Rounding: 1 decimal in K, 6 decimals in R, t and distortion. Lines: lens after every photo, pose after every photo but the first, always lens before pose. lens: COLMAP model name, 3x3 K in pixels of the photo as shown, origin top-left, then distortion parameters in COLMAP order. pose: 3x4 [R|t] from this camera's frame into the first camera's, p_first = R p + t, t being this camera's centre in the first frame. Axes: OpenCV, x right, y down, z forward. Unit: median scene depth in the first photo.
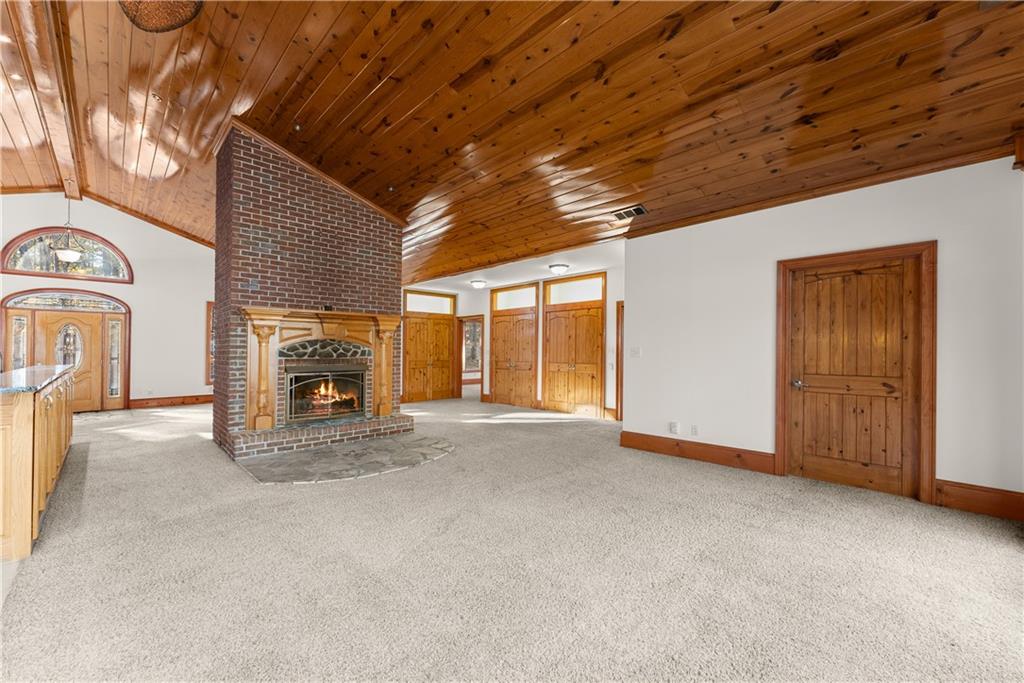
lens RADIAL K [[412.3, 0, 511.8], [0, 412.3, 346.5], [0, 0, 1]] dist [0.003515, -0.000356]
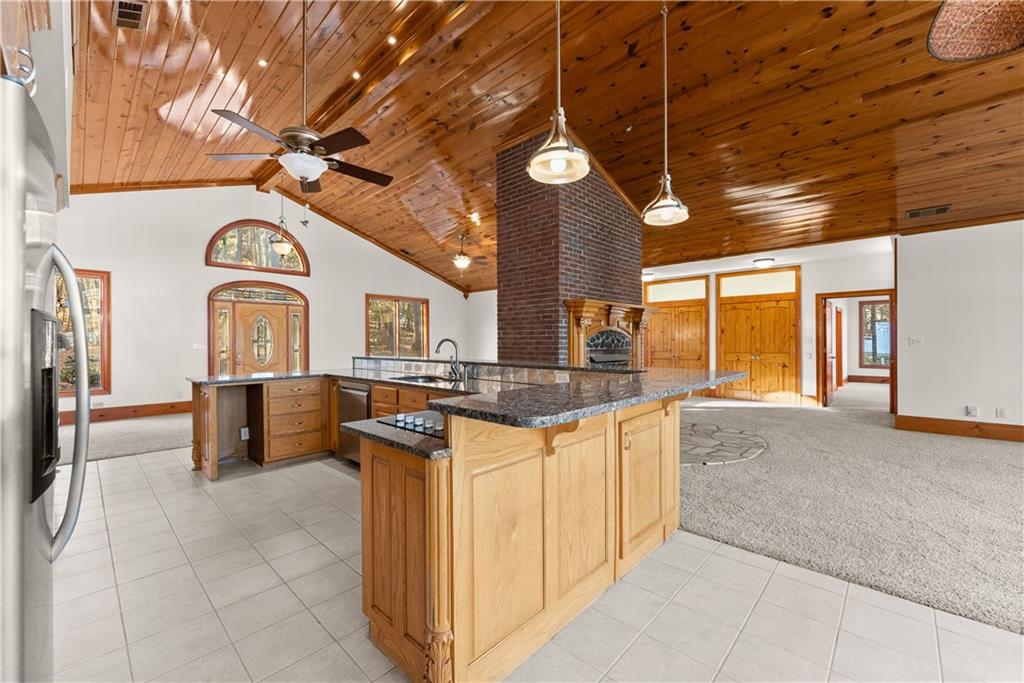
lens RADIAL K [[412.3, 0, 513.6], [0, 412.3, 341.2], [0, 0, 1]] dist [0.003515, -0.000356]
pose [[0.999382, -0.003725, 0.034958, -0.529559], [0.003436, 0.999960, 0.008314, 0.000214], [-0.034987, -0.008189, 0.999354, -0.027394]]
